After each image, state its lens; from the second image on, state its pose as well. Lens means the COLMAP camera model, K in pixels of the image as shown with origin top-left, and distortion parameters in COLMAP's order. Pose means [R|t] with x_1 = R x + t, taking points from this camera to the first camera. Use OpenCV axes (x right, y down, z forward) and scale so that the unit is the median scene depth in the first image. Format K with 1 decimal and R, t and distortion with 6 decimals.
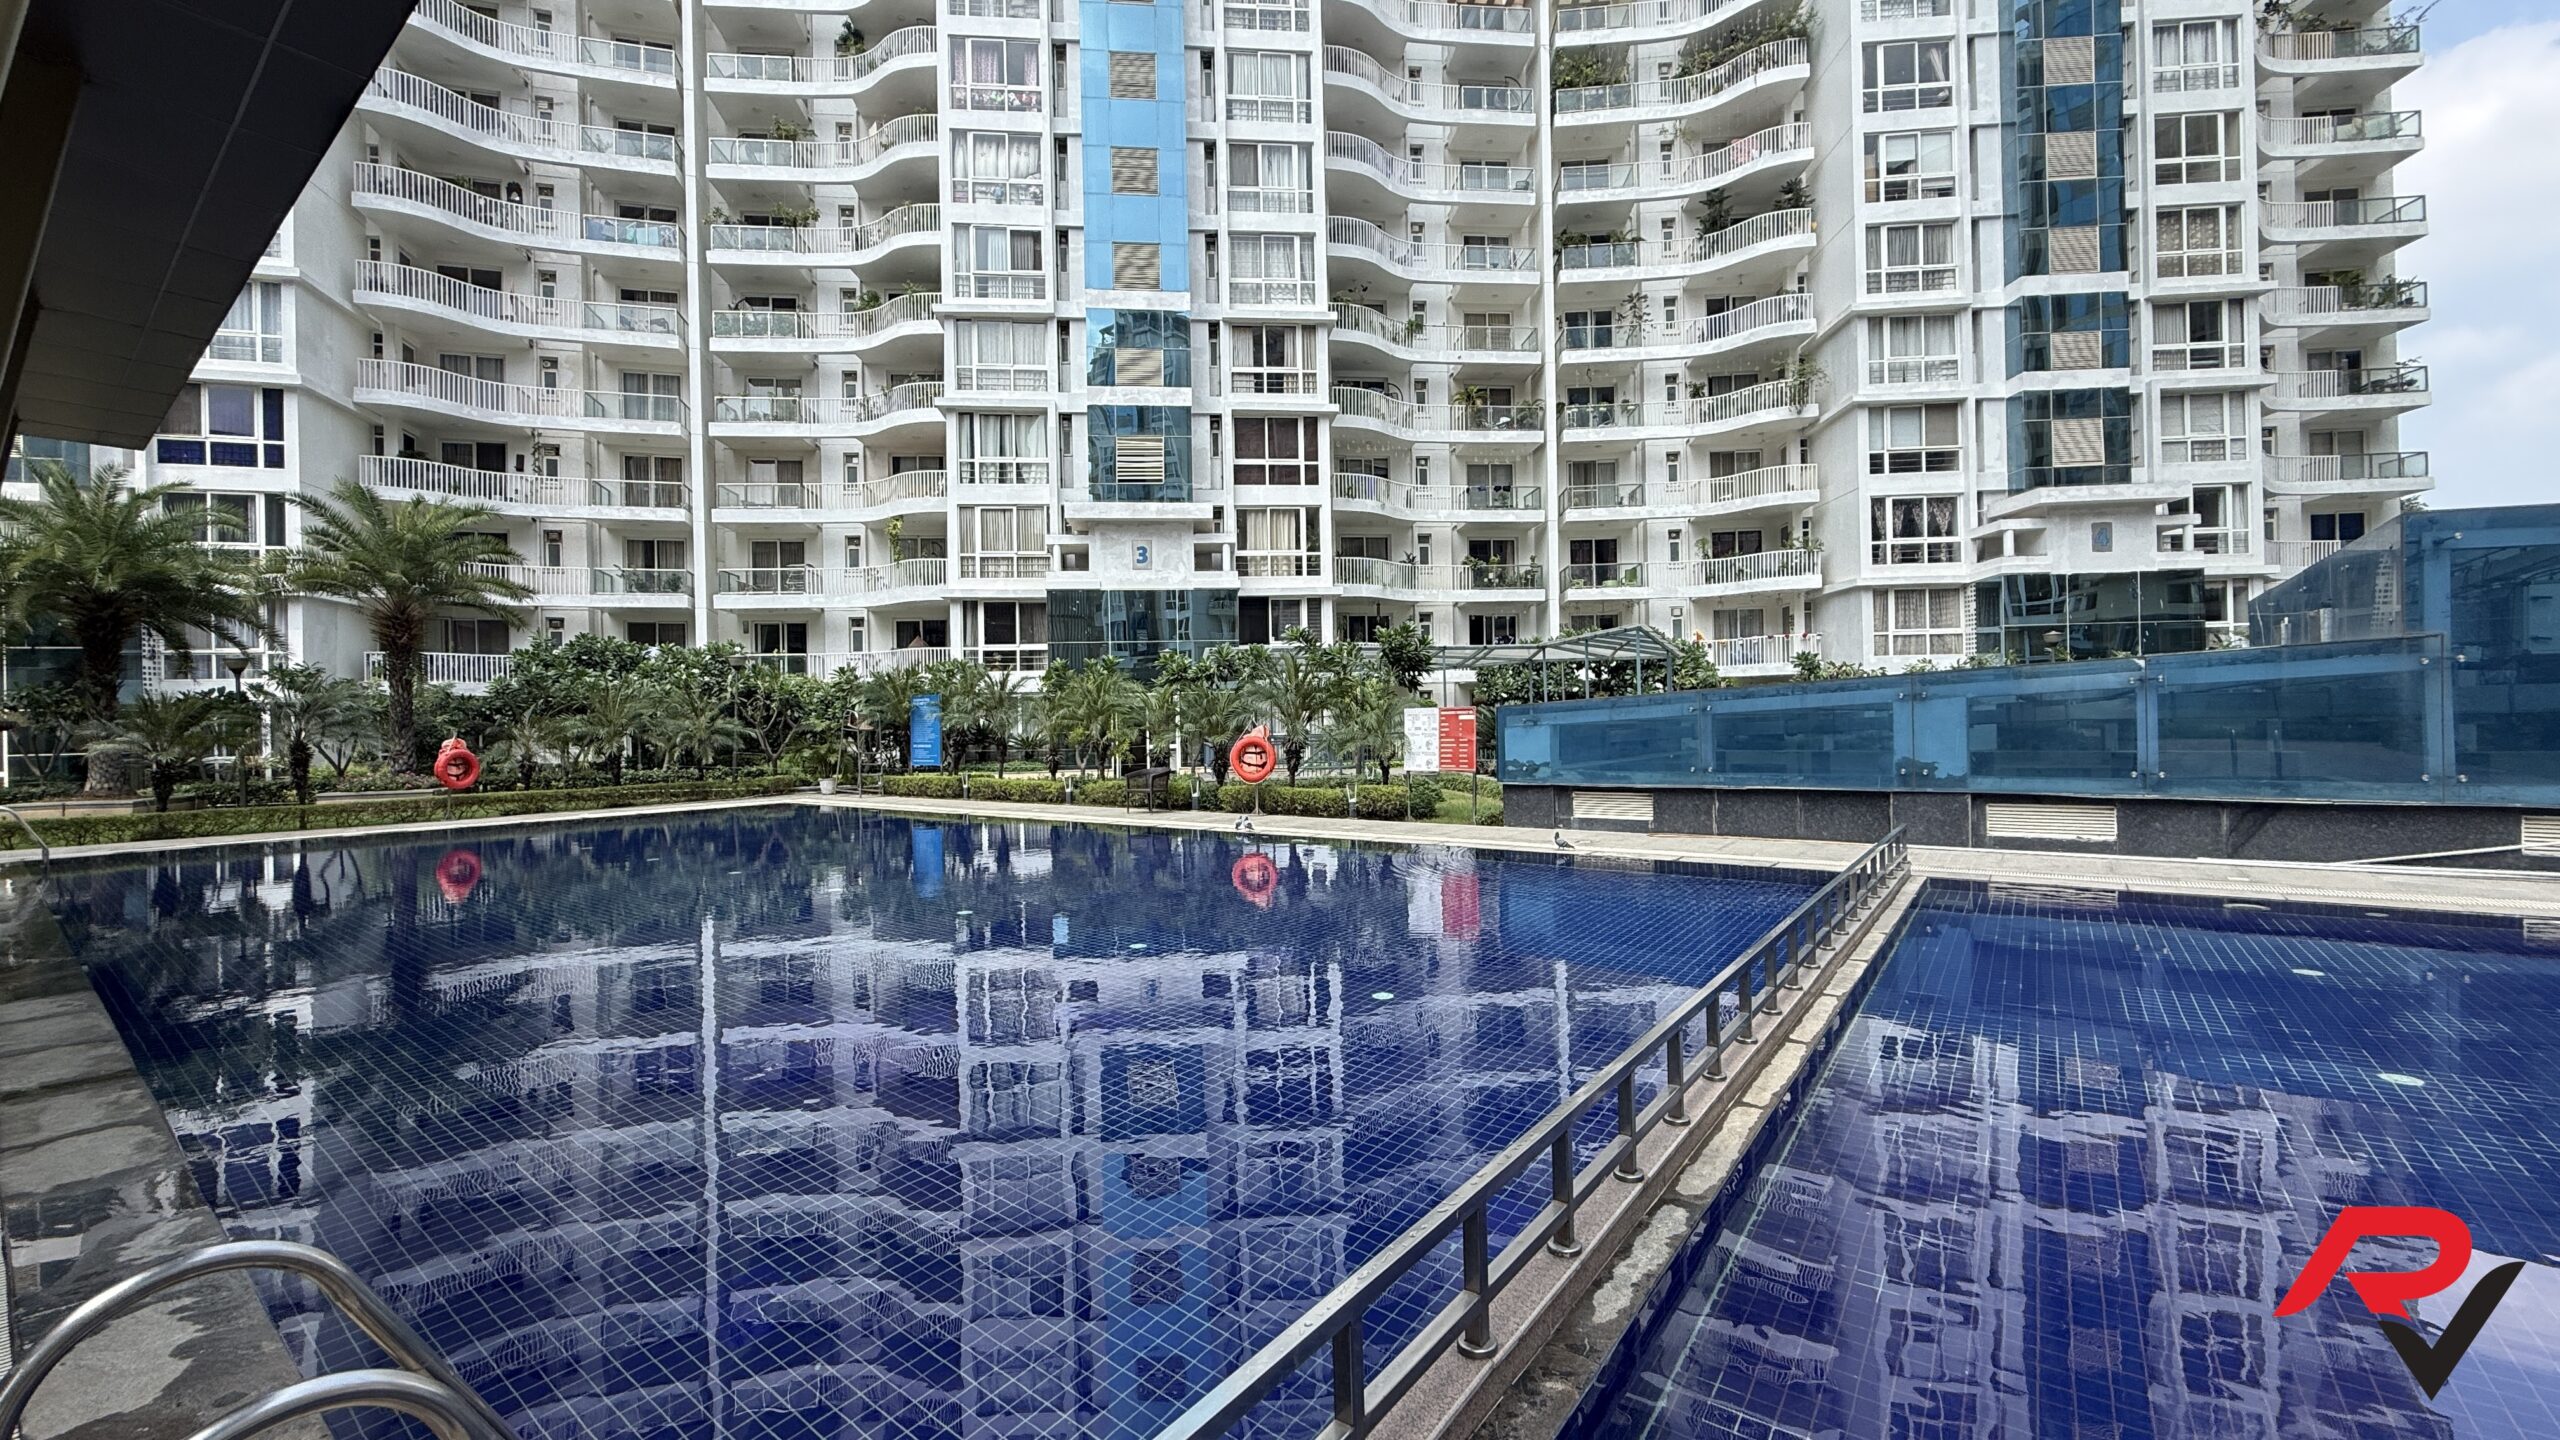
lens RADIAL K [[1001.3, 0, 1264.1], [0, 1001.3, 730.2], [0, 0, 1]] dist [-0.000274, 0.000023]
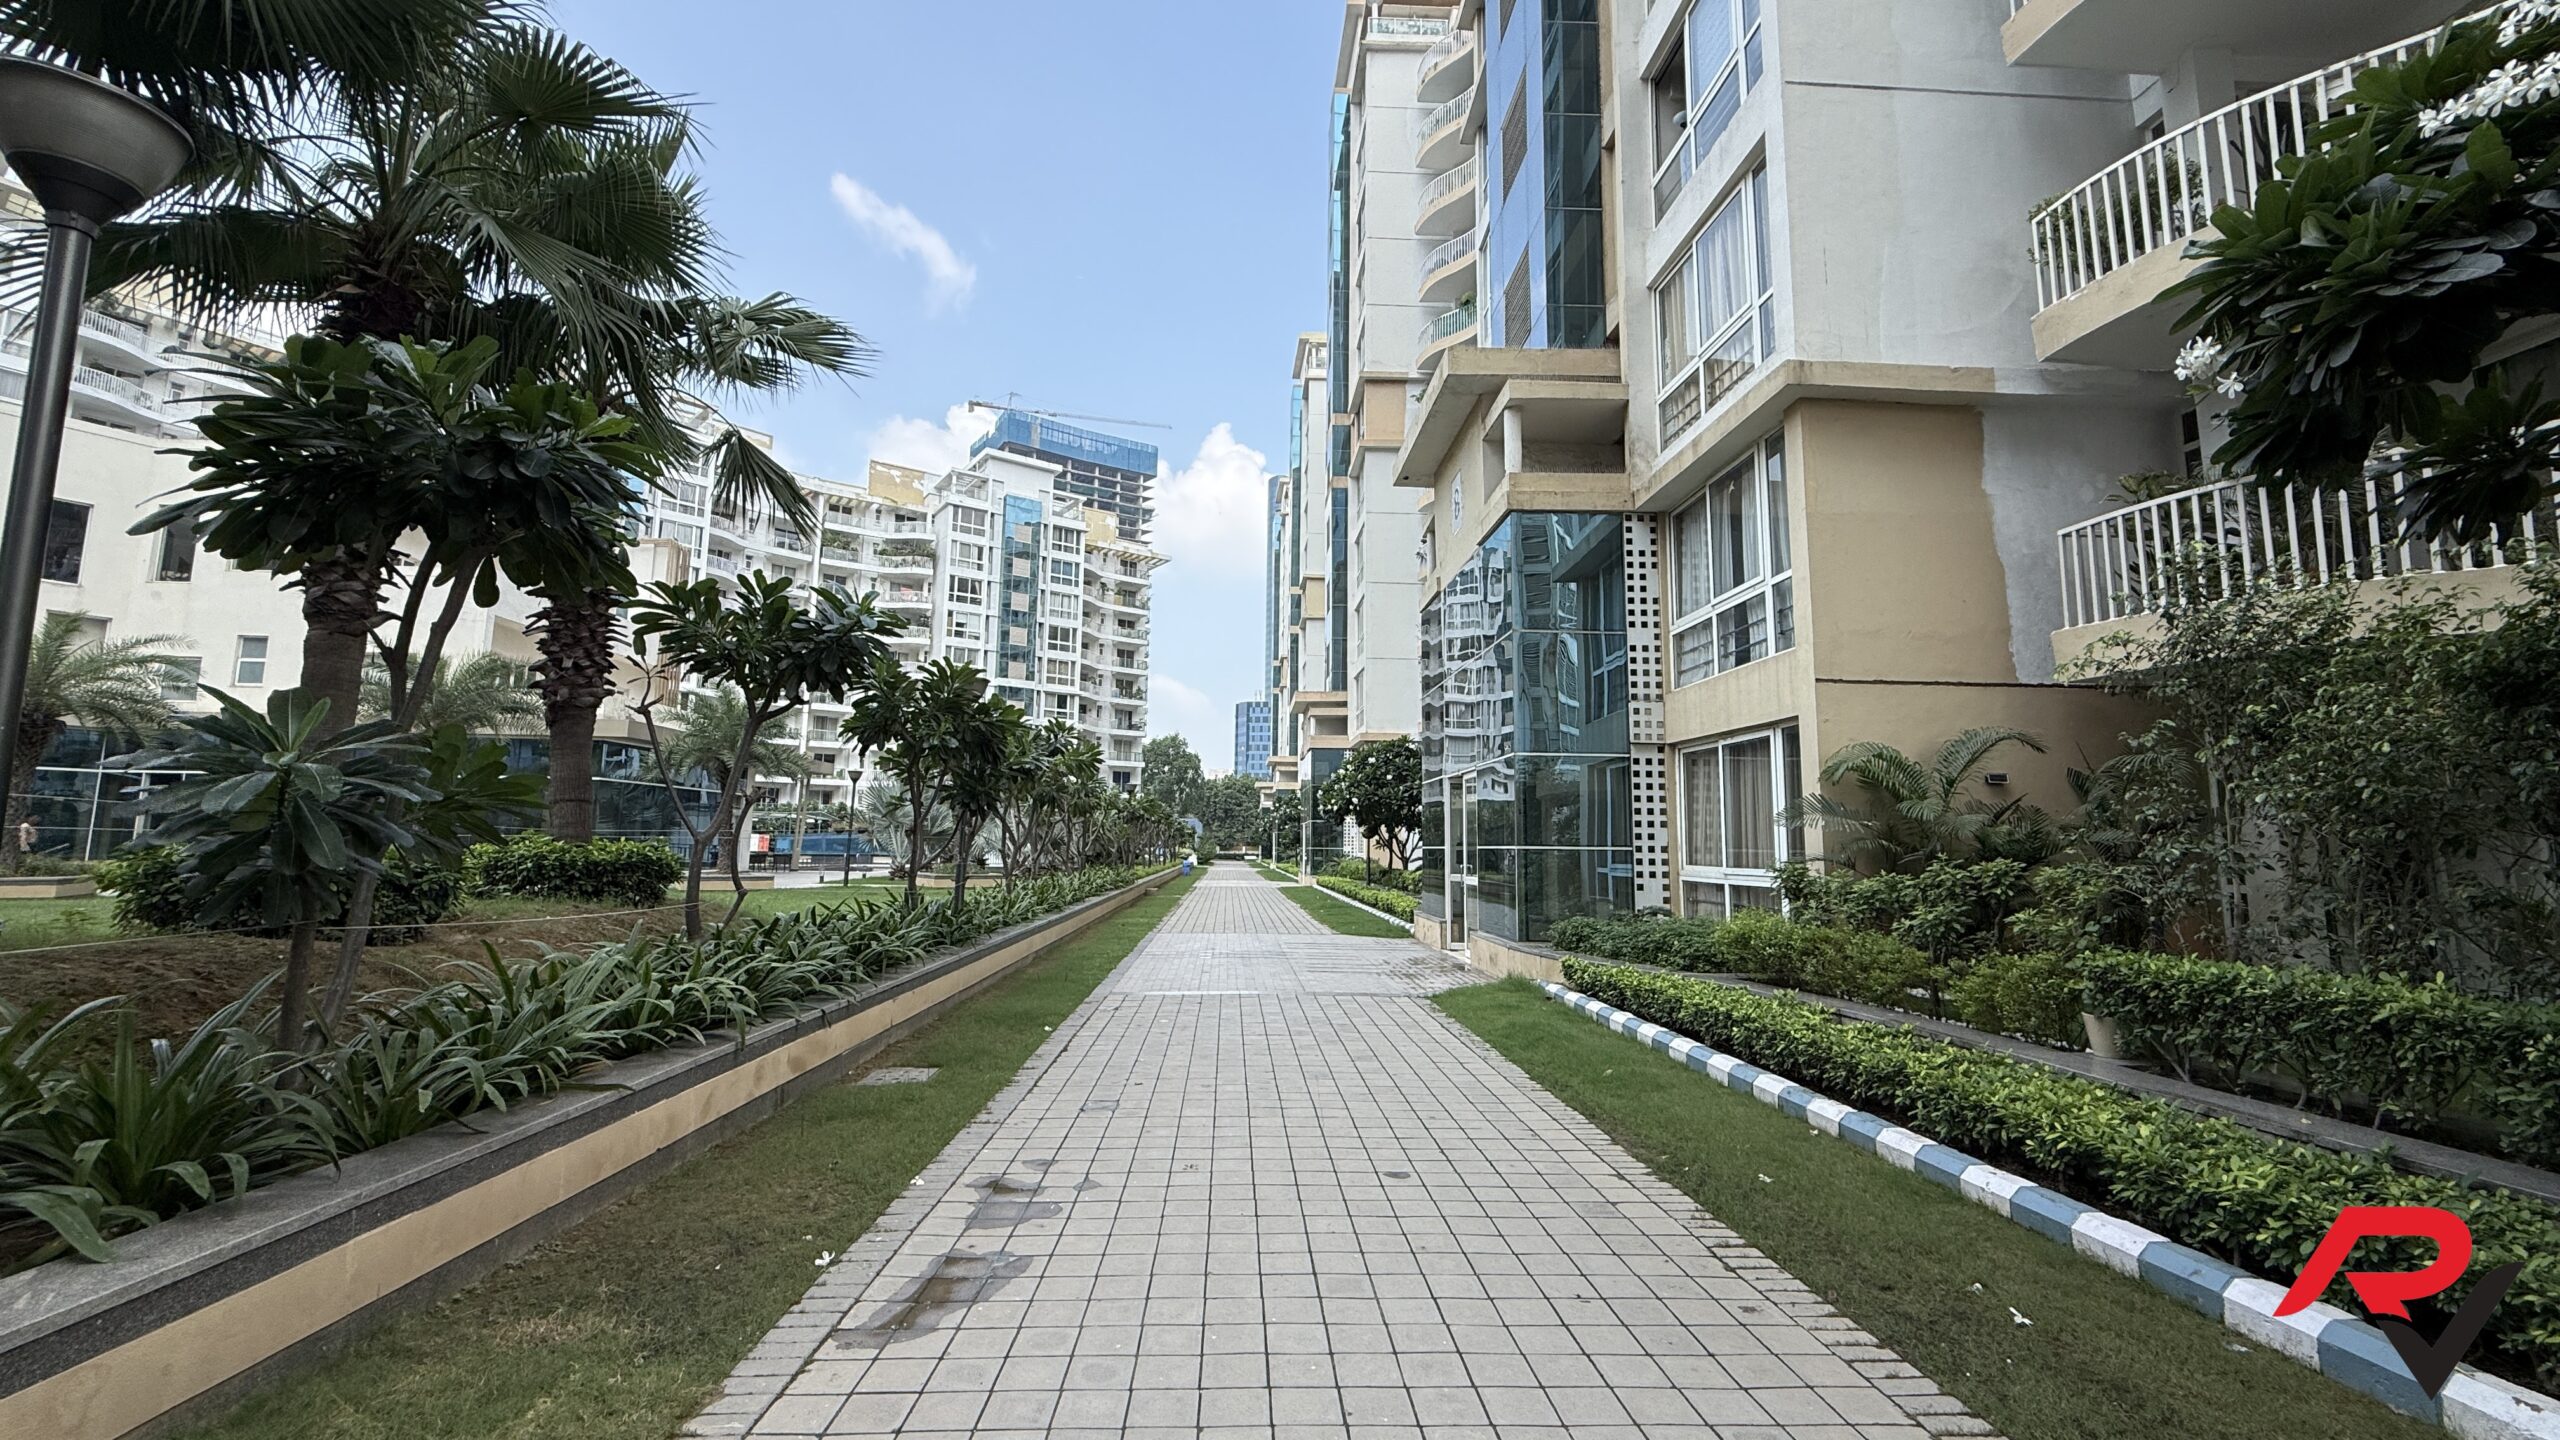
lens RADIAL K [[1001.3, 0, 1264.1], [0, 1001.3, 730.2], [0, 0, 1]] dist [-0.000274, 0.000023]
pose [[0.768220, 0.113419, 0.630059, -0.344020], [-0.031673, 0.989709, -0.139544, 0.032380], [-0.639402, 0.087245, 0.763907, -1.415500]]
